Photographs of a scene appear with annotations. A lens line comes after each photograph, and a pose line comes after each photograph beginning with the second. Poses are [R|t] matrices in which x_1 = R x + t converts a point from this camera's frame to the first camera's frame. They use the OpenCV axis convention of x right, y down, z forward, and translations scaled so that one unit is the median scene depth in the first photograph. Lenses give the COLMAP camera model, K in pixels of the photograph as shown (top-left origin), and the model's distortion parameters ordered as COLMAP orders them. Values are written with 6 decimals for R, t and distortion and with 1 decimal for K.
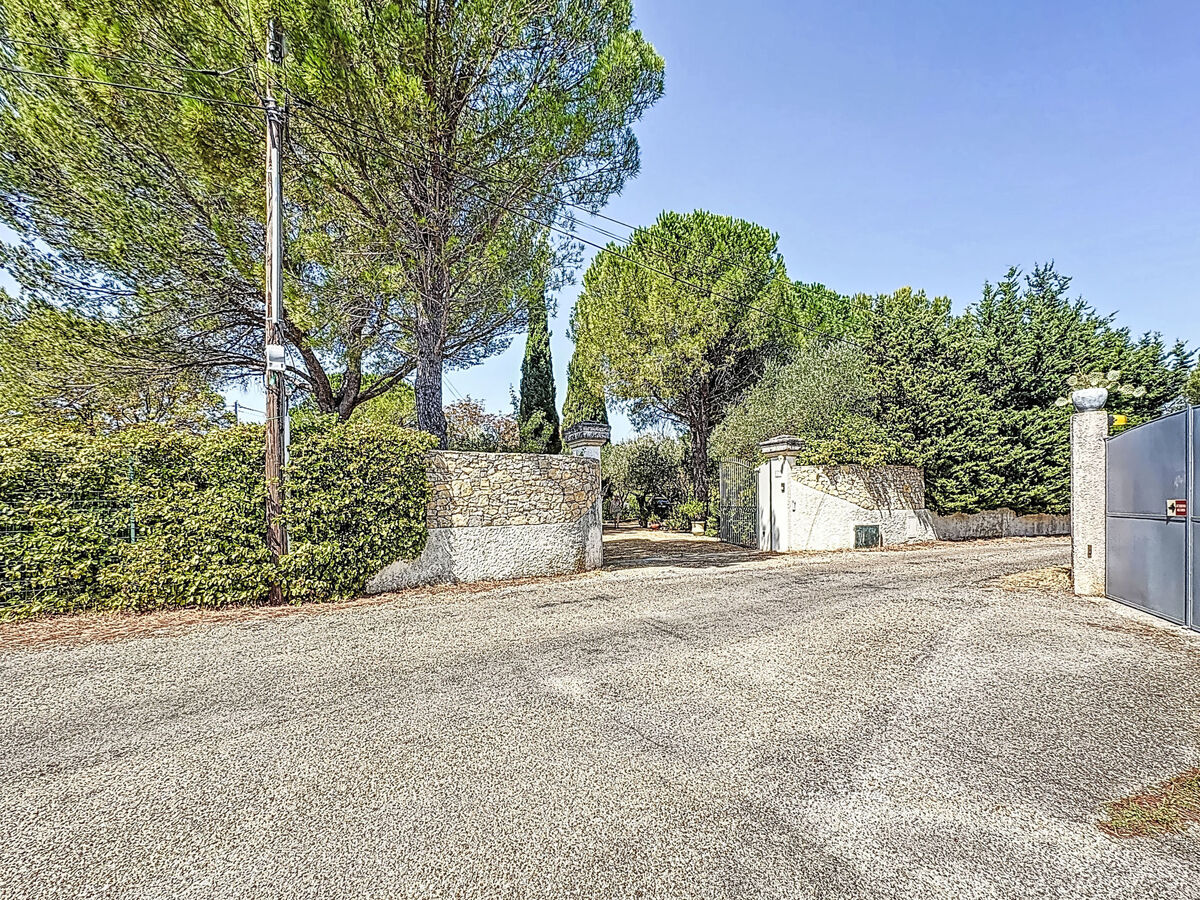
lens RADIAL K [[480.3, 0, 601.8], [0, 480.3, 458.6], [0, 0, 1]] dist [-0.001260, -0.000099]
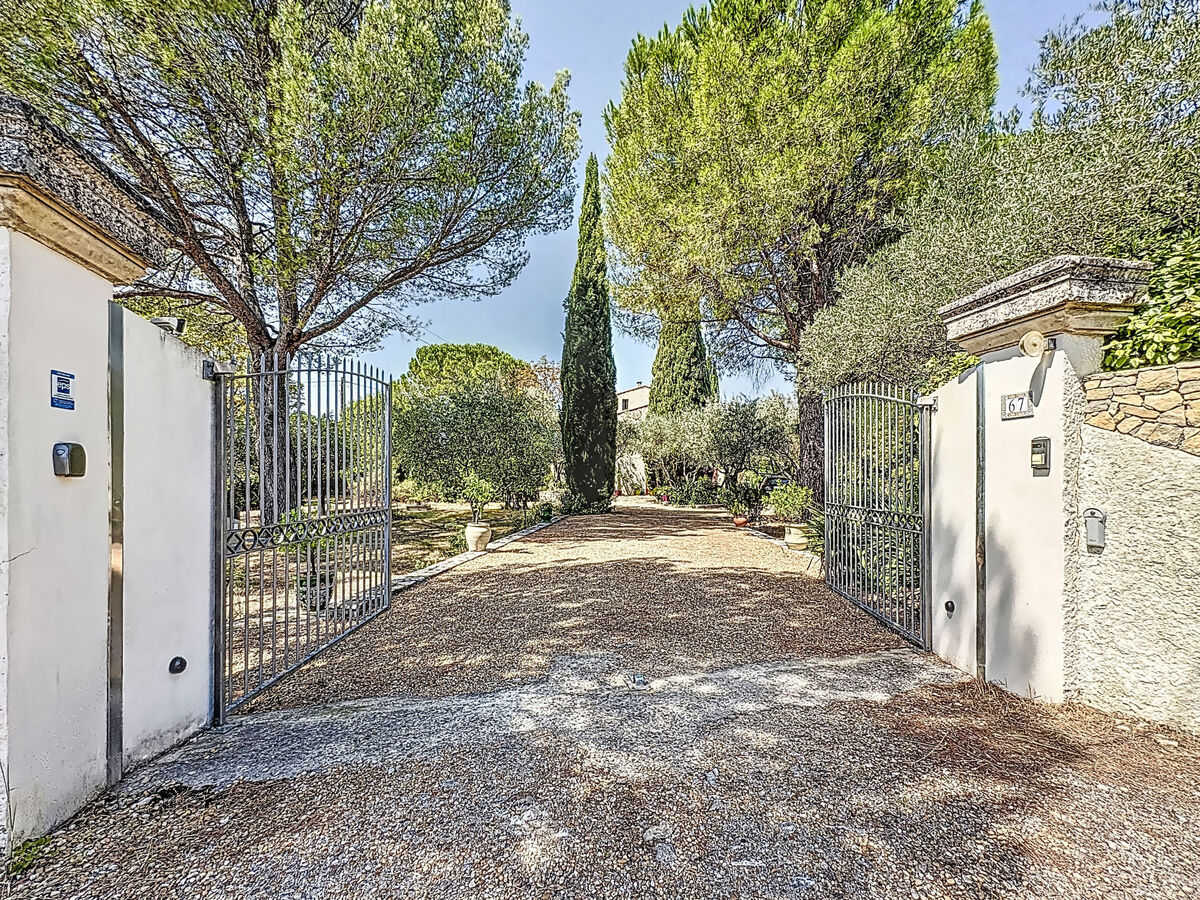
lens RADIAL K [[480.3, 0, 598.5], [0, 480.3, 437.8], [0, 0, 1]] dist [-0.001260, -0.000099]
pose [[0.963174, 0.001256, -0.268878, 0.203441], [0.000820, 0.999971, 0.007607, 0.045381], [0.268879, -0.007548, 0.963144, 0.647816]]
